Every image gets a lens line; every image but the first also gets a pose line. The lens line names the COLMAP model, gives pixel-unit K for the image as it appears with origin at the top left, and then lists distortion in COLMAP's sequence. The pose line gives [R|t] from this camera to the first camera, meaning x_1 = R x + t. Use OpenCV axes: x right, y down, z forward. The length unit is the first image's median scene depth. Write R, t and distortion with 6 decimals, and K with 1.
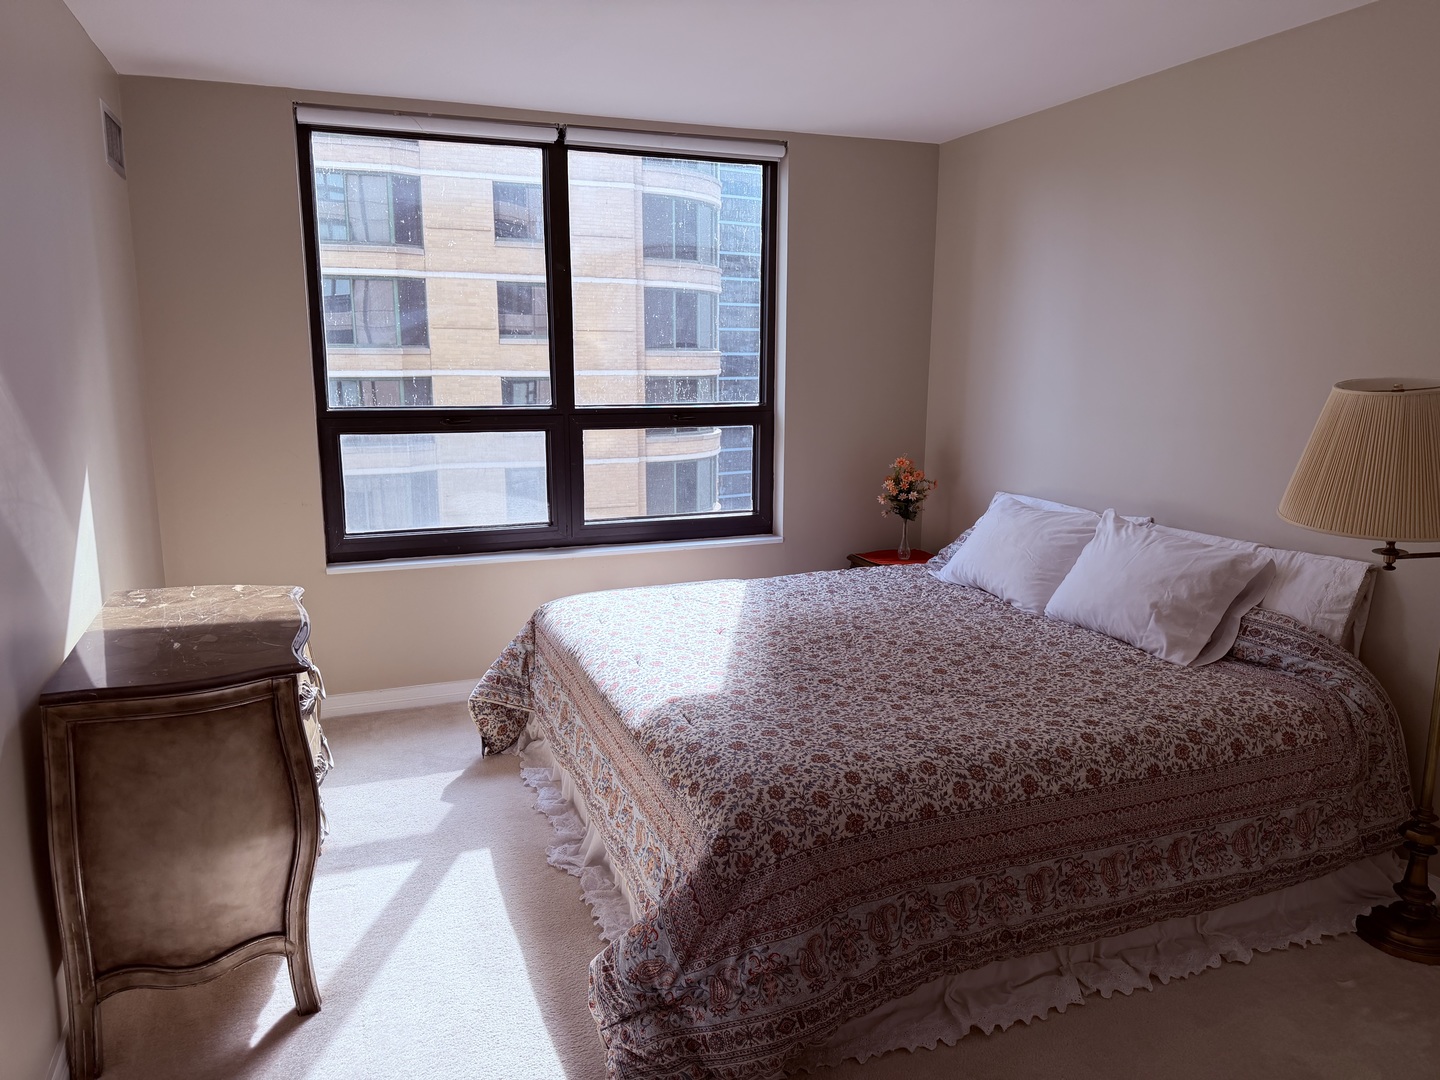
lens RADIAL K [[1024.7, 0, 714.0], [0, 1024.7, 538.0], [0, 0, 1]] dist [0.083985, -0.080712]
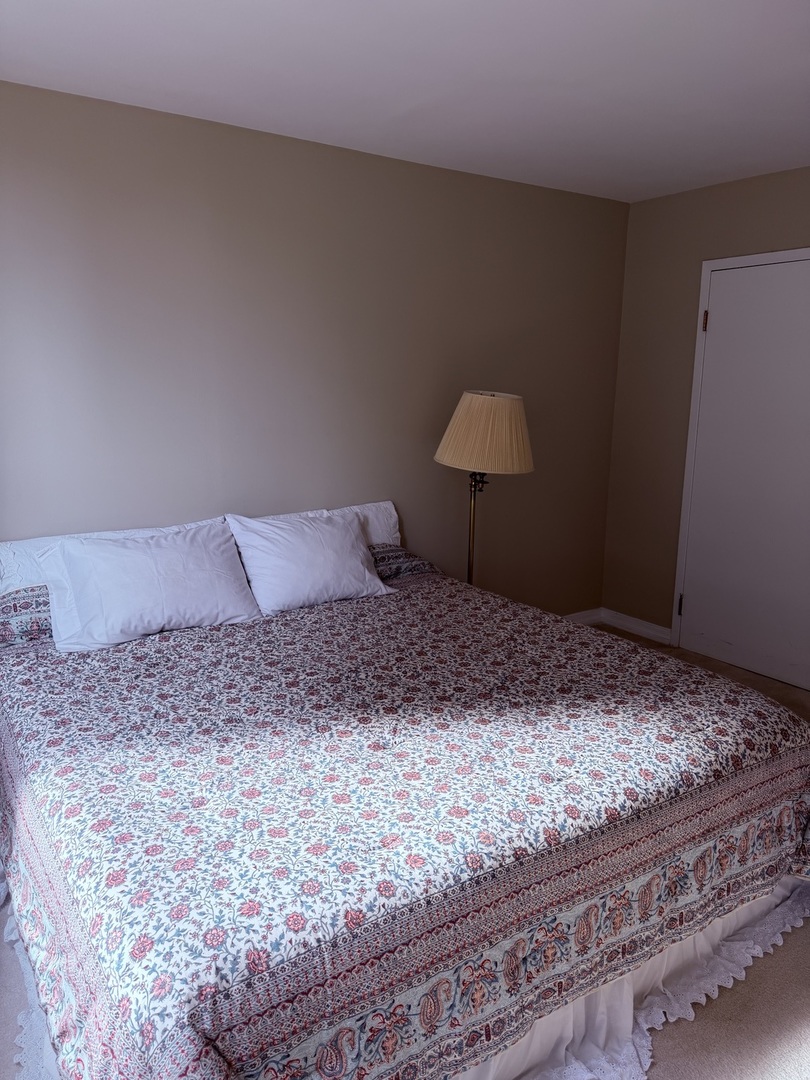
lens RADIAL K [[768.5, 0, 399.8], [0, 768.5, 542.5], [0, 0, 1]] dist [0.083985, -0.080712]
pose [[-0.243939, -0.211746, 0.946392, -0.681731], [0.158604, 0.954022, 0.254335, -0.264756], [-0.956733, 0.212143, -0.199139, 1.440262]]
